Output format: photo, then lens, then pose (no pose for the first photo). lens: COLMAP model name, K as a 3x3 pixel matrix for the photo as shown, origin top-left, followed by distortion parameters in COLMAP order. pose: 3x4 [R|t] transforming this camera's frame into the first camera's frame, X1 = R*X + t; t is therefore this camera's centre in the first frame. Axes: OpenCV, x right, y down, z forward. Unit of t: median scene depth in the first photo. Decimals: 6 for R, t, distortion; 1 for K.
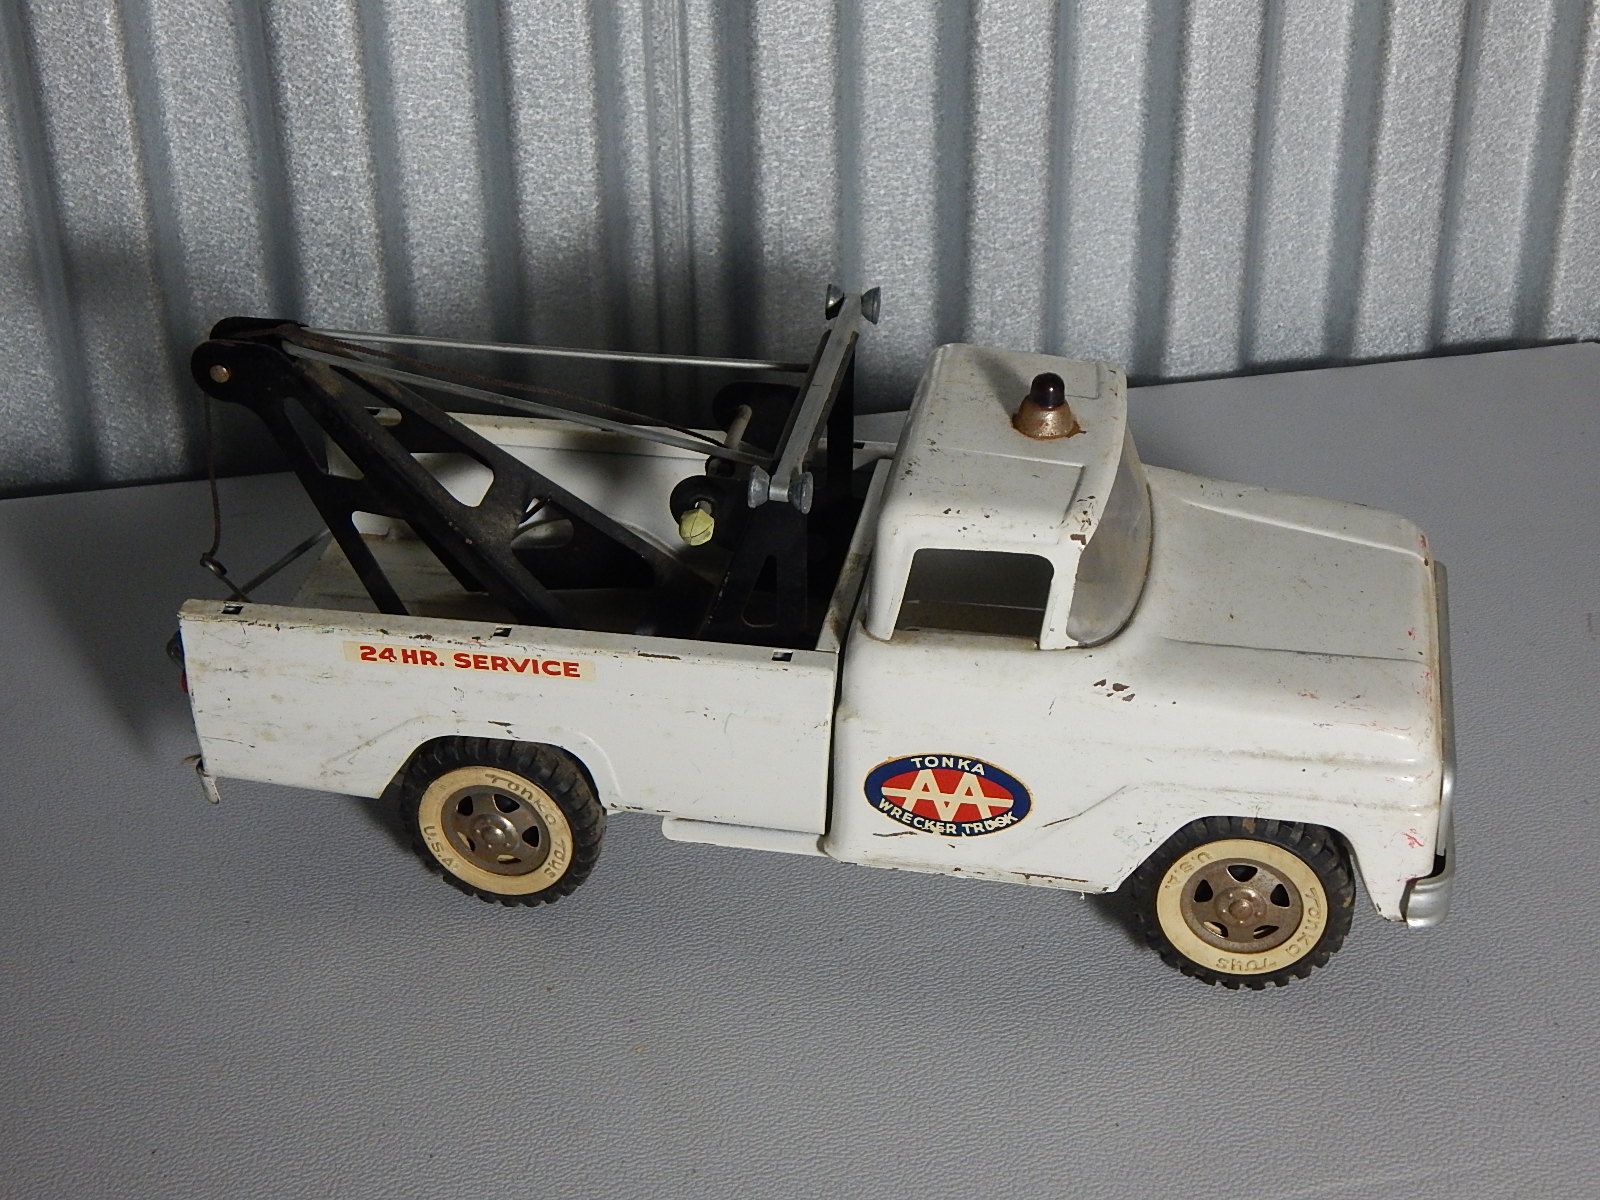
lens RADIAL K [[2608.5, 0, 833.8], [0, 2608.5, 600.8], [0, 0, 1]] dist [-0.006572, 0.000000]
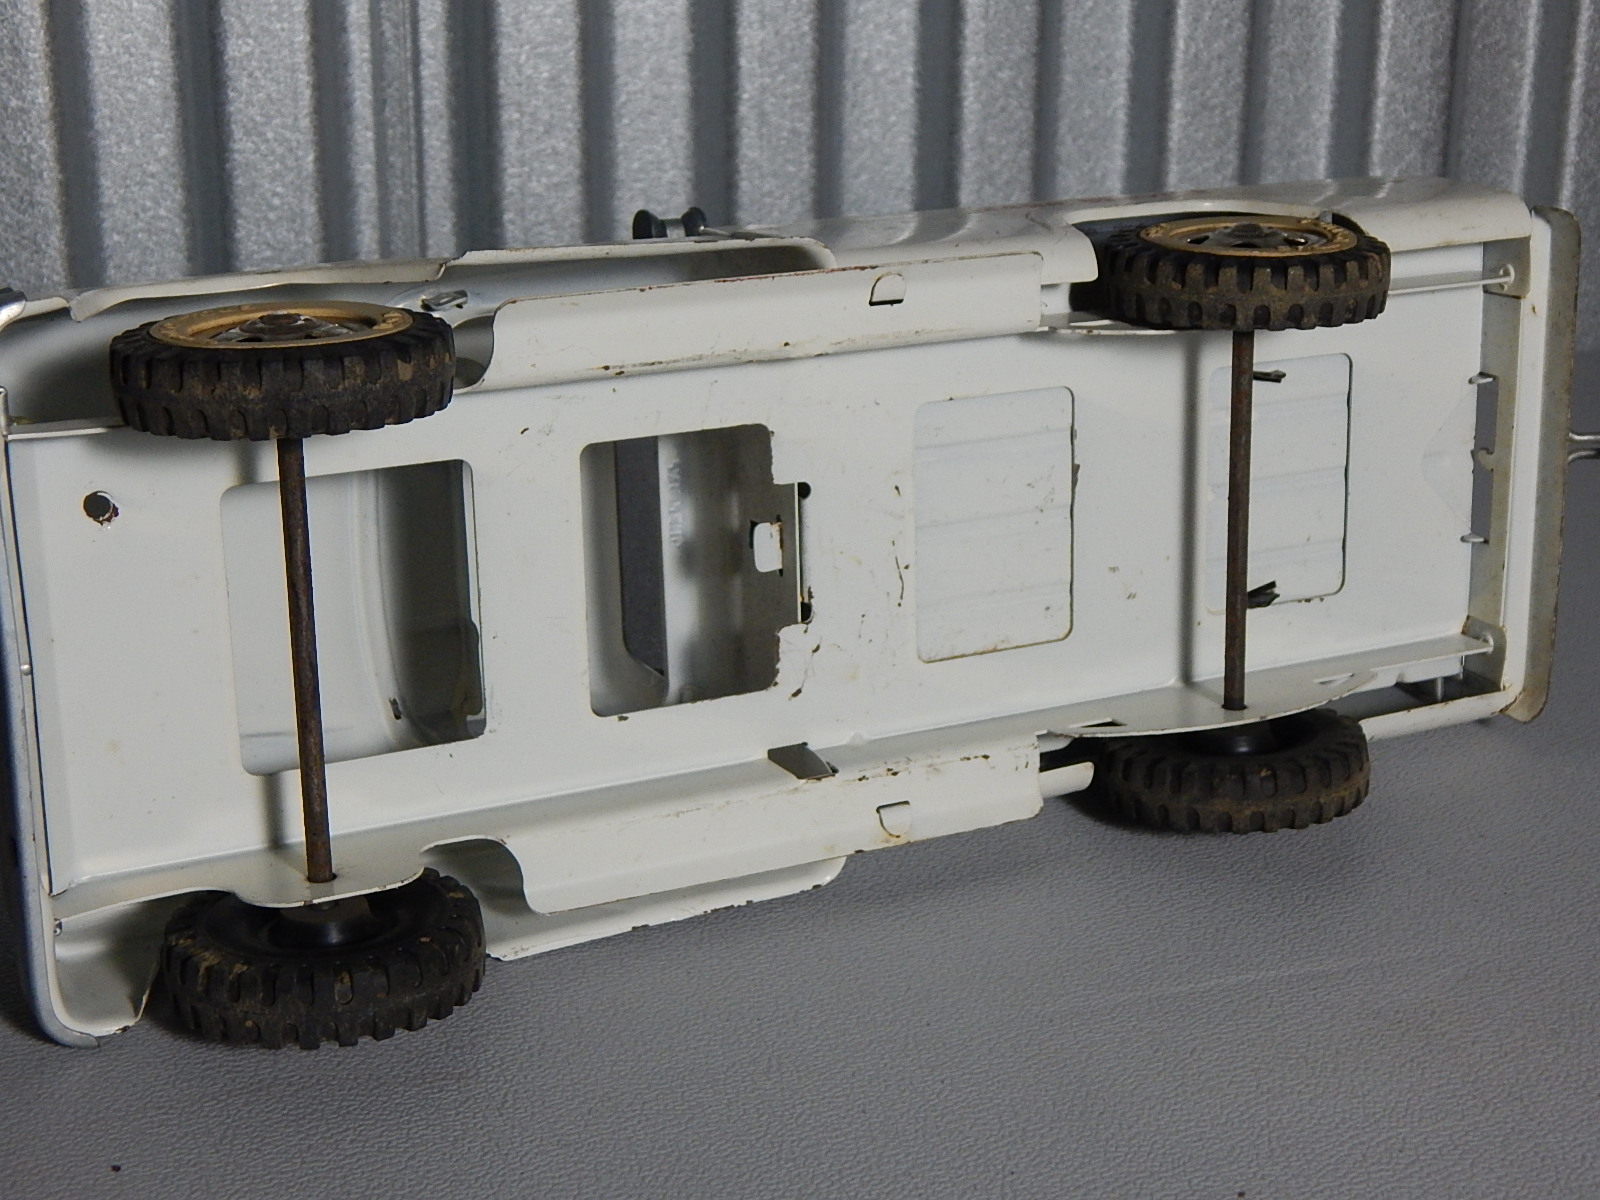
lens RADIAL K [[2608.5, 0, 832.5], [0, 2608.5, 584.0], [0, 0, 1]] dist [-0.006572, 0.000000]
pose [[0.994915, -0.013471, 0.099815, -0.005714], [0.033265, 0.979355, -0.199390, 0.175198], [-0.095069, 0.201697, 0.974823, 0.145161]]
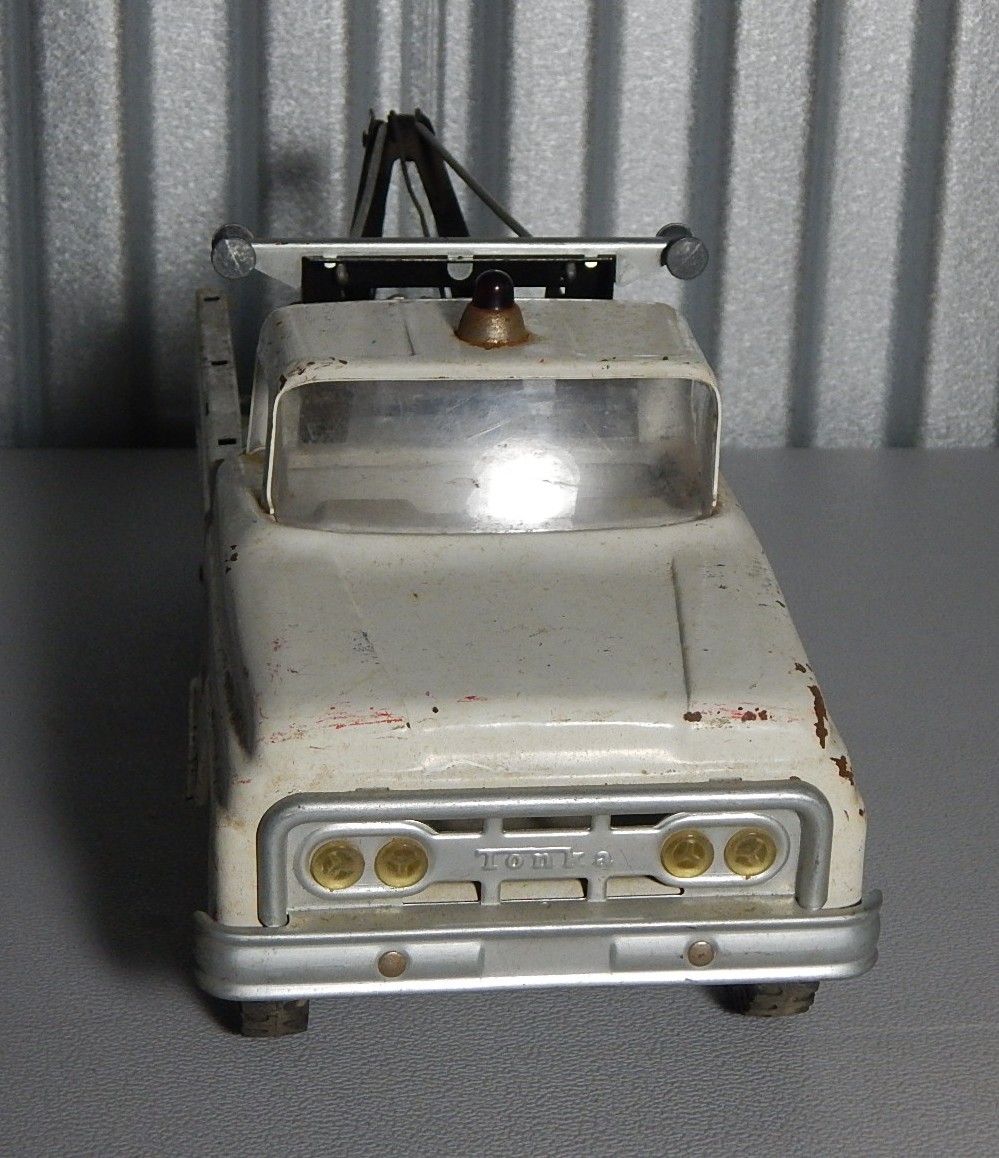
lens RADIAL K [[2610.0, 0, 468.5], [0, 2610.0, 552.9], [0, 0, 1]] dist [-0.003409, 0.000000]
pose [[0.992360, 0.068624, -0.102528, 0.068958], [-0.088259, 0.975544, -0.201305, 0.175252], [0.086206, 0.208816, 0.974148, 0.058884]]
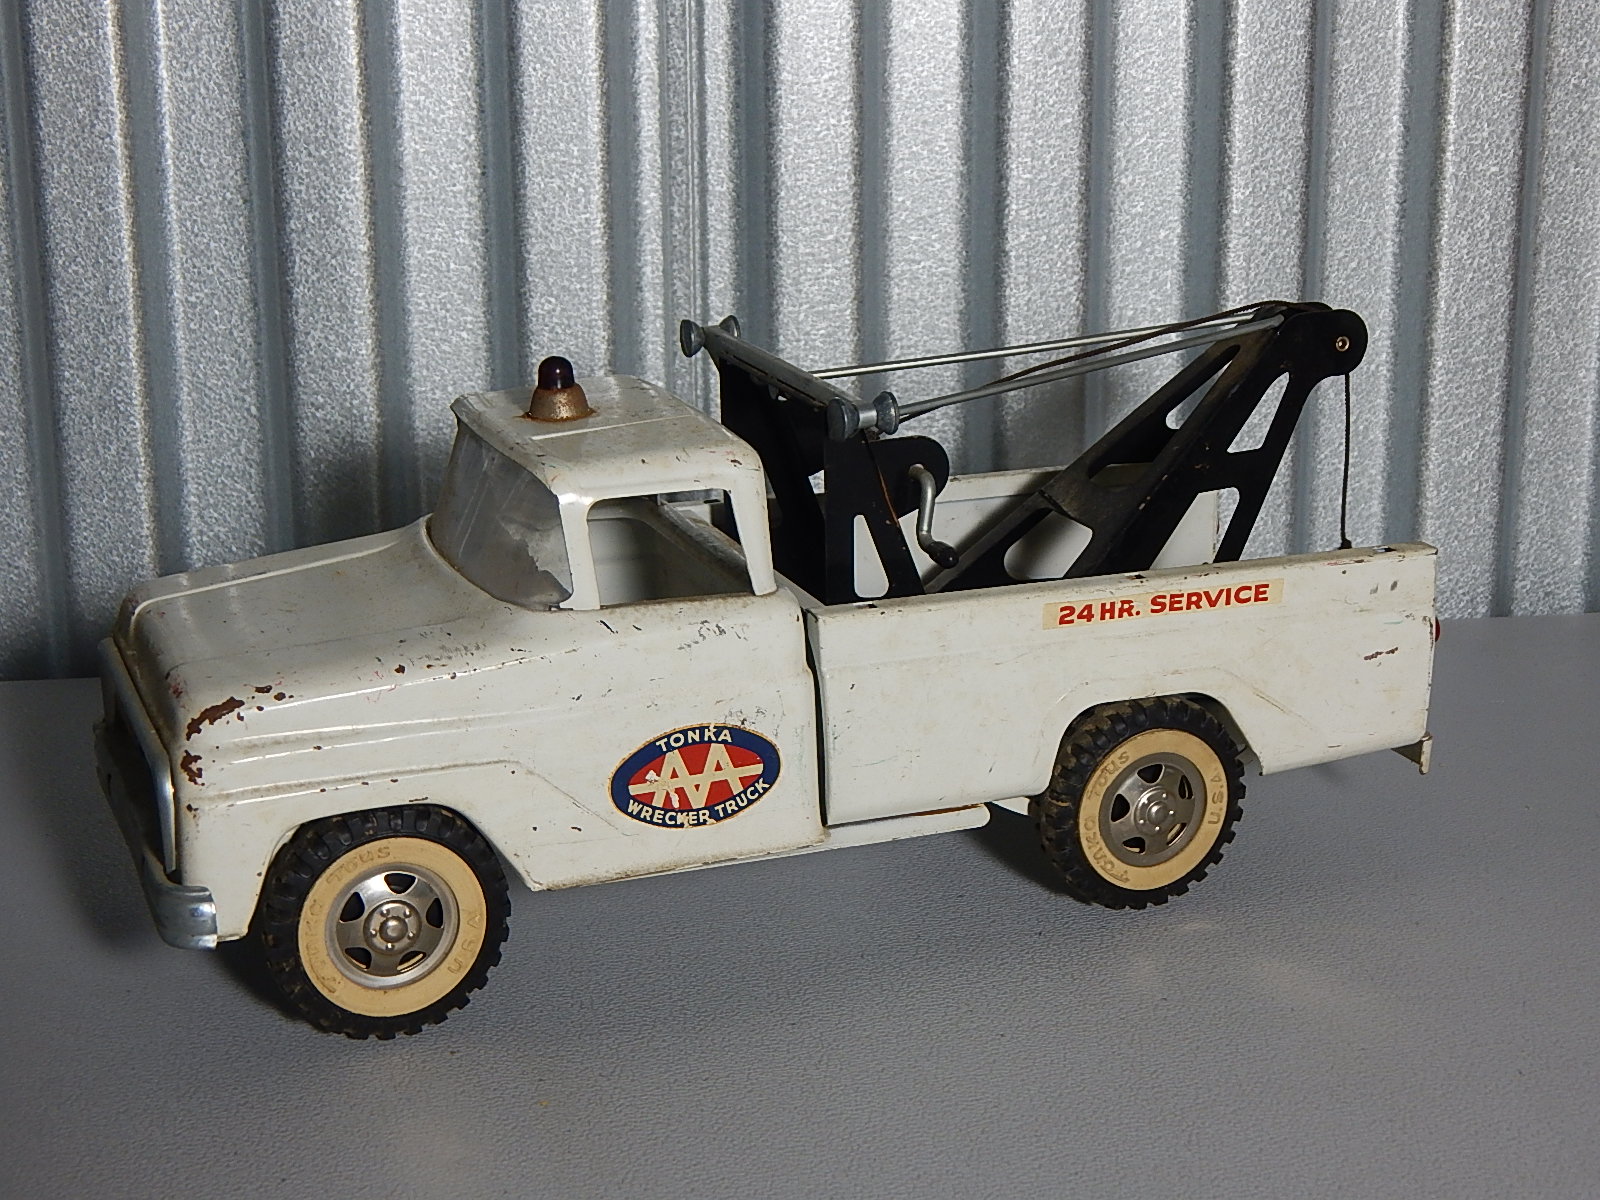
lens RADIAL K [[2608.5, 0, 823.1], [0, 2608.5, 580.7], [0, 0, 1]] dist [-0.006572, 0.000000]
pose [[0.998161, 0.020091, -0.057192, 0.045449], [-0.034933, 0.961706, -0.271847, 0.171237], [0.049541, 0.273345, 0.960639, 0.094714]]
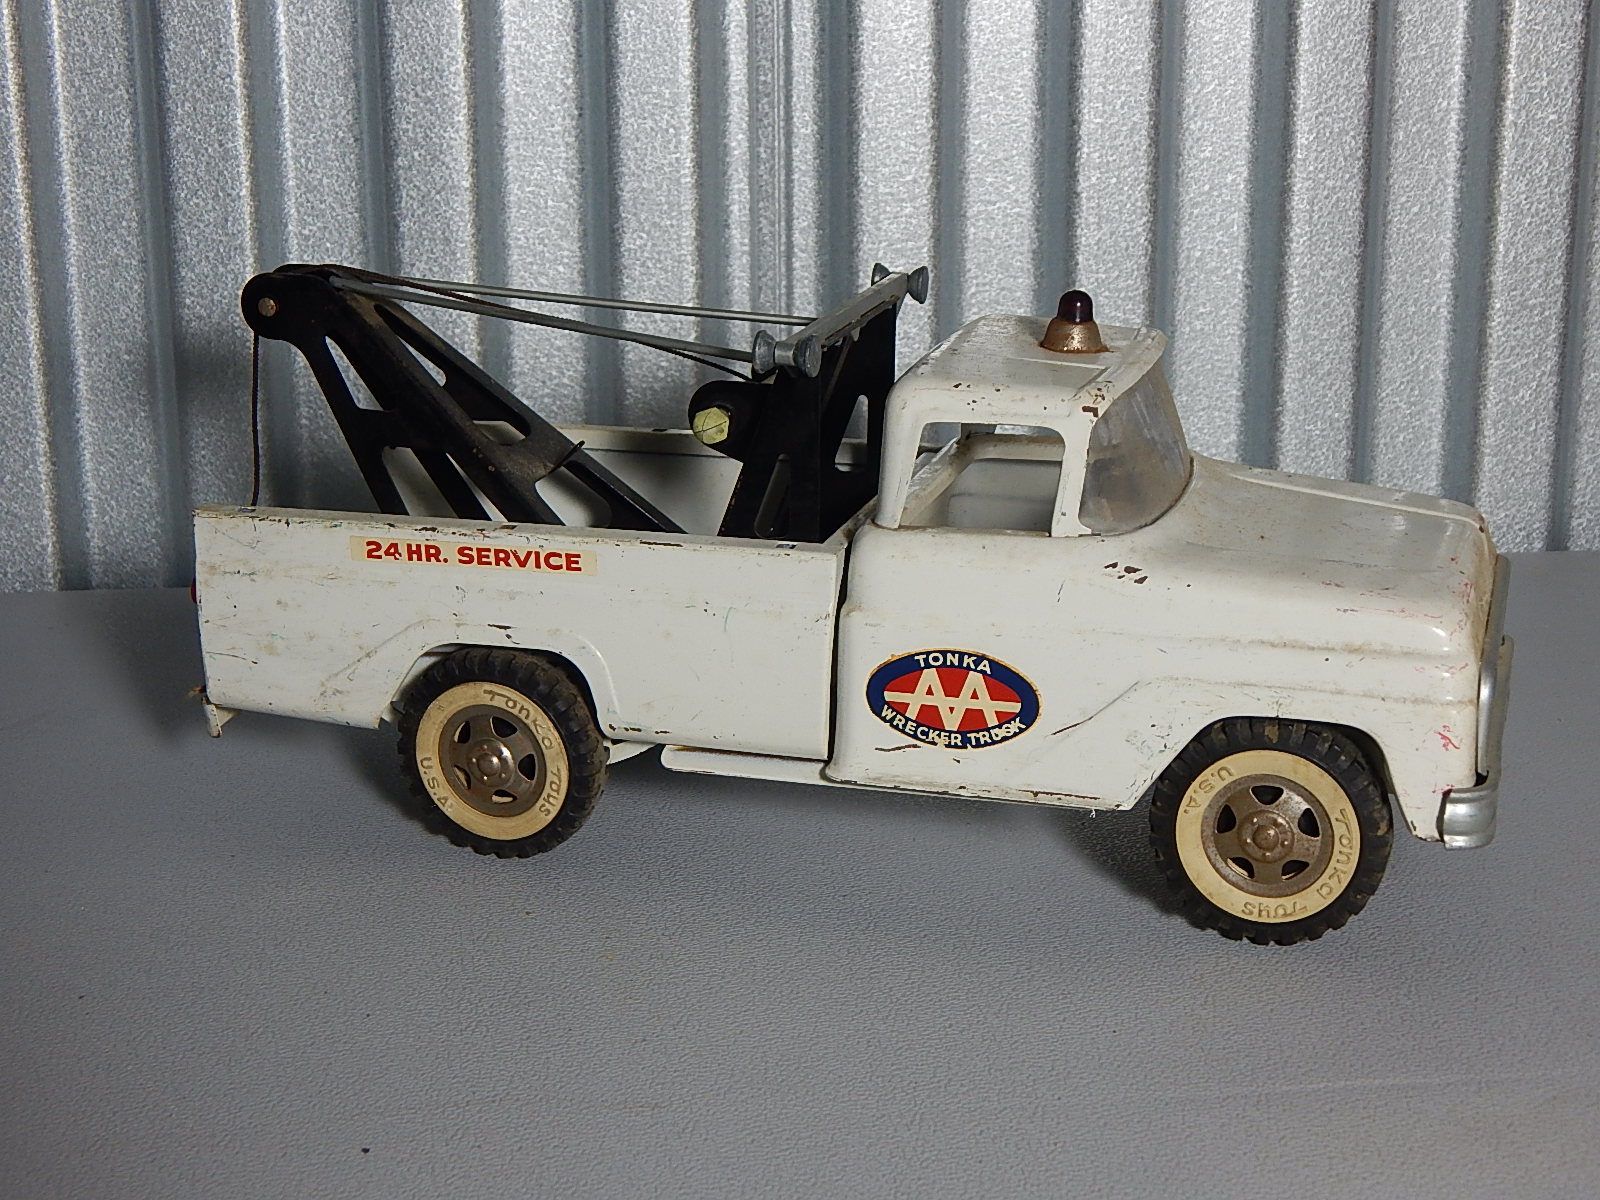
lens RADIAL K [[2608.5, 0, 822.6], [0, 2608.5, 574.6], [0, 0, 1]] dist [-0.006572, 0.000000]
pose [[0.994078, 0.033925, -0.103235, 0.066716], [-0.060213, 0.962803, -0.263409, 0.203133], [0.090459, 0.268065, 0.959144, 0.055217]]
